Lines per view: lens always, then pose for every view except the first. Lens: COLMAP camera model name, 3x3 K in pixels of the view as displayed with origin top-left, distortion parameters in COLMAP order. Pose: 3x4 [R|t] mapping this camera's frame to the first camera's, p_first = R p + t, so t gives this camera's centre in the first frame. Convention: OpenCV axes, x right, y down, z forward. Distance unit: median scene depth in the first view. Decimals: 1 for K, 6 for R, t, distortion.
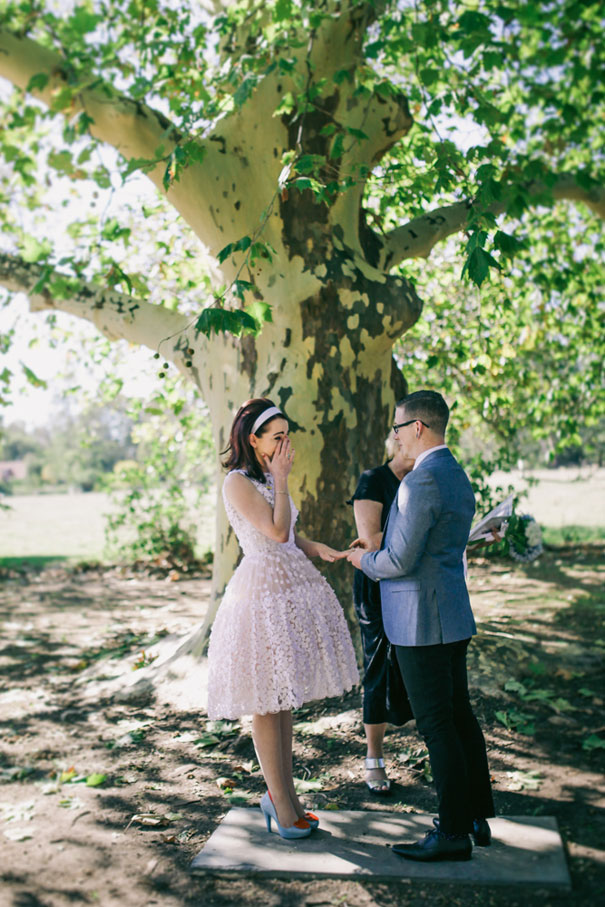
lens RADIAL K [[1333.3, 0, 302.5], [0, 1333.3, 453.5], [0, 0, 1]] dist [0.001118, 0.049528]
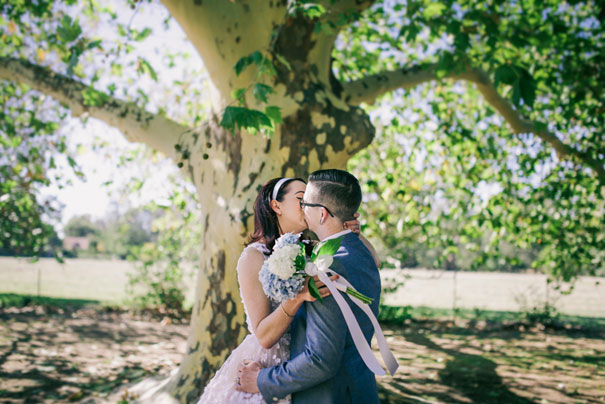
lens RADIAL K [[601.4, 0, 302.5], [0, 601.4, 202.0], [0, 0, 1]] dist [-0.019461, -0.002432]
pose [[0.992453, 0.091013, 0.082175, -0.019003], [-0.083317, 0.992204, -0.092678, 0.013333], [-0.089970, 0.085132, 0.992299, 0.412310]]
